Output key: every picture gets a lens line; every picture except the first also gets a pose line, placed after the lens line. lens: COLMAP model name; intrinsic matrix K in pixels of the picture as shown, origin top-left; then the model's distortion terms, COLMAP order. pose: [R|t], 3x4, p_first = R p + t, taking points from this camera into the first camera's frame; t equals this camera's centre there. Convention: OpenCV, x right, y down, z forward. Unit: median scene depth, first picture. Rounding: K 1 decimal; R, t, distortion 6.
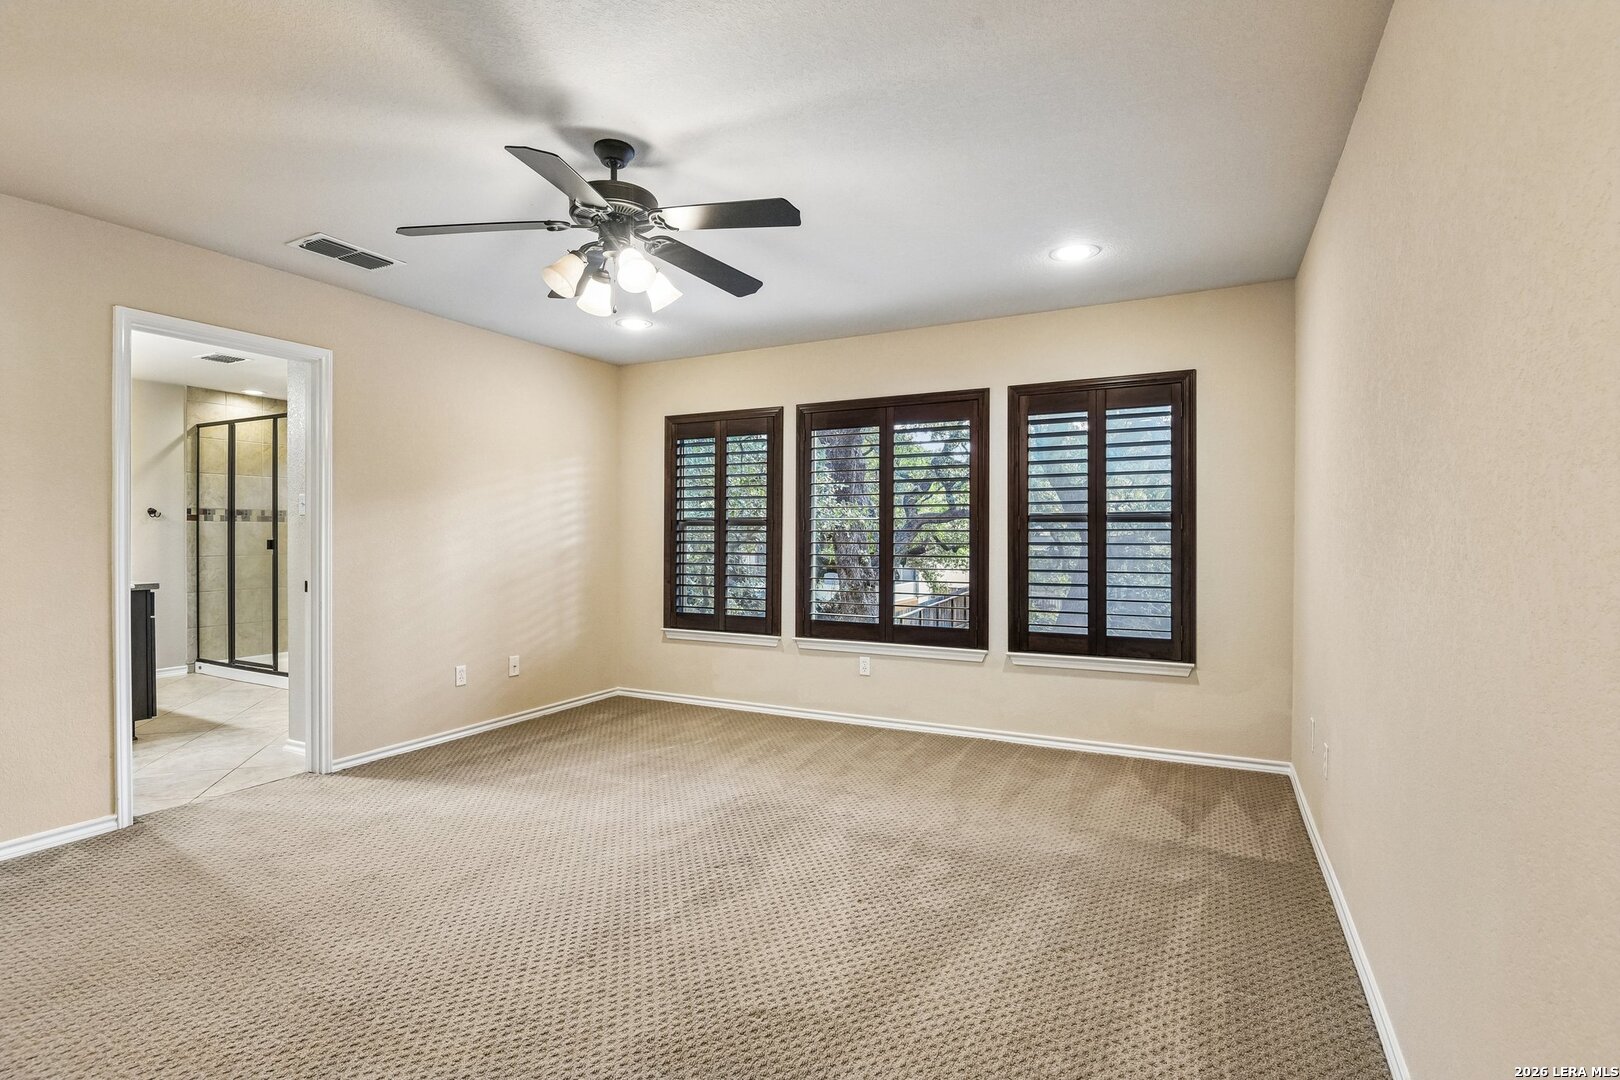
lens RADIAL K [[776.7, 0, 804.4], [0, 776.7, 539.1], [0, 0, 1]] dist [-0.010119, -0.008200]
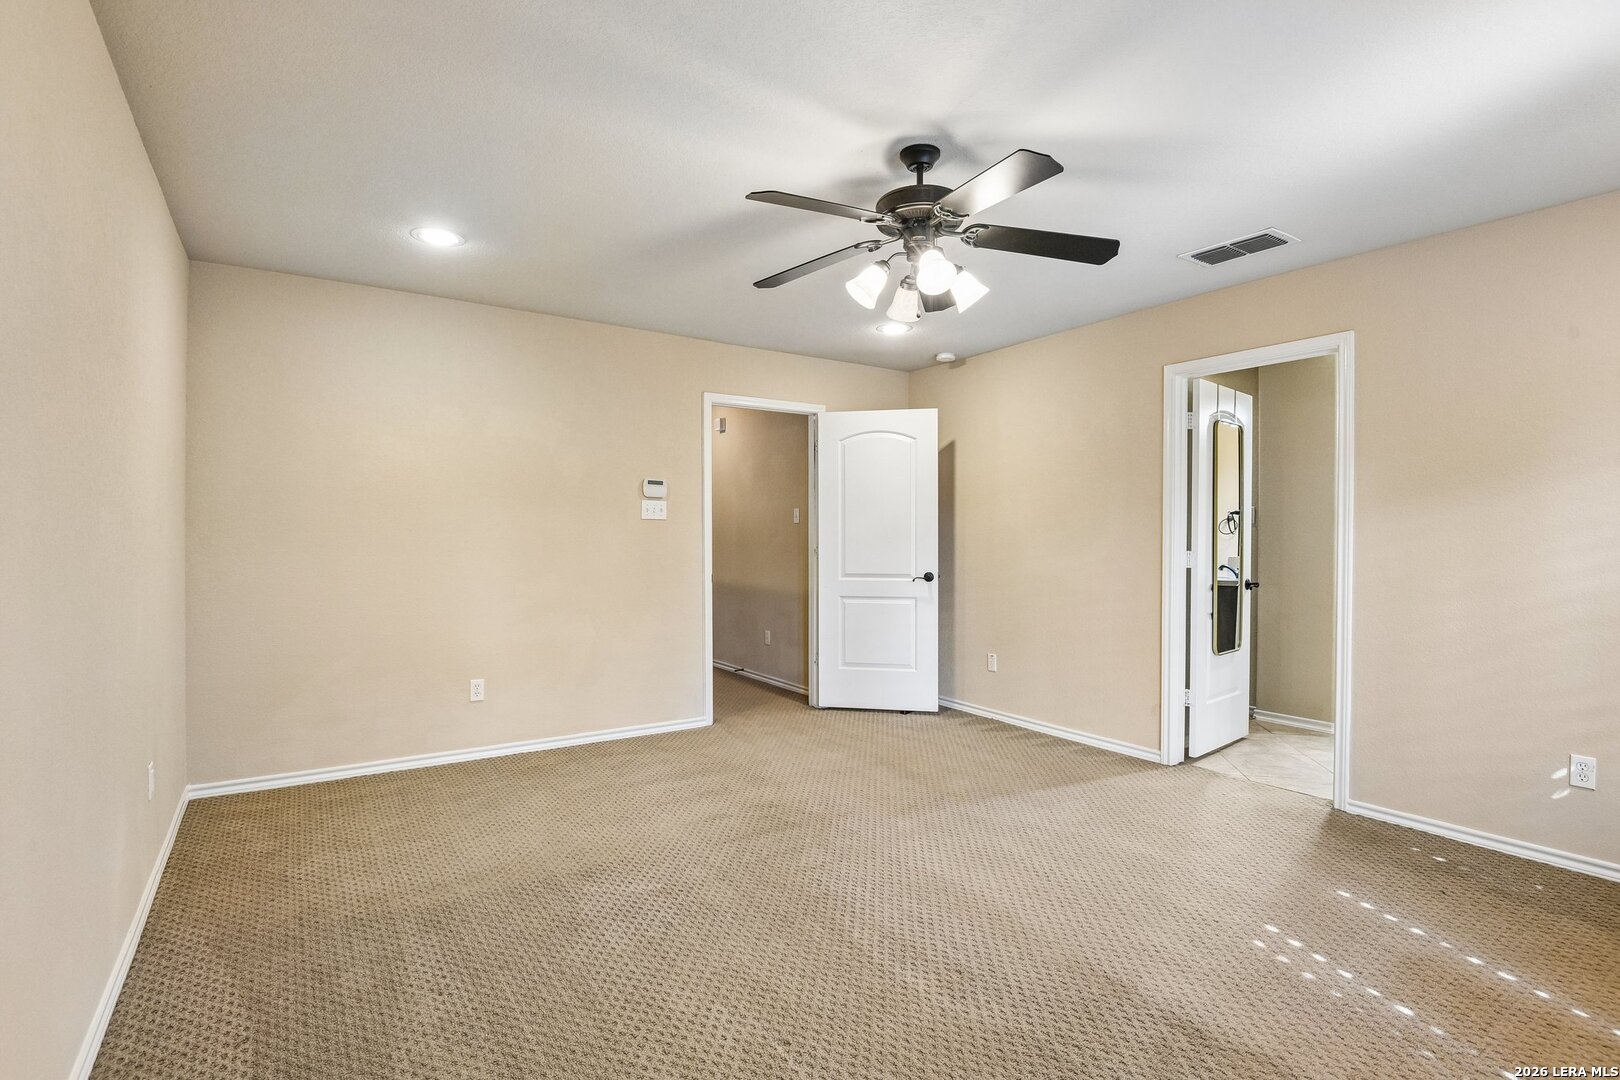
lens RADIAL K [[776.7, 0, 804.4], [0, 776.7, 539.1], [0, 0, 1]] dist [-0.010119, -0.008200]
pose [[-0.483752, 0.006825, -0.875178, 0.565254], [-0.003853, 0.999943, 0.009927, -0.017931], [0.875197, 0.008175, -0.483698, 1.105446]]
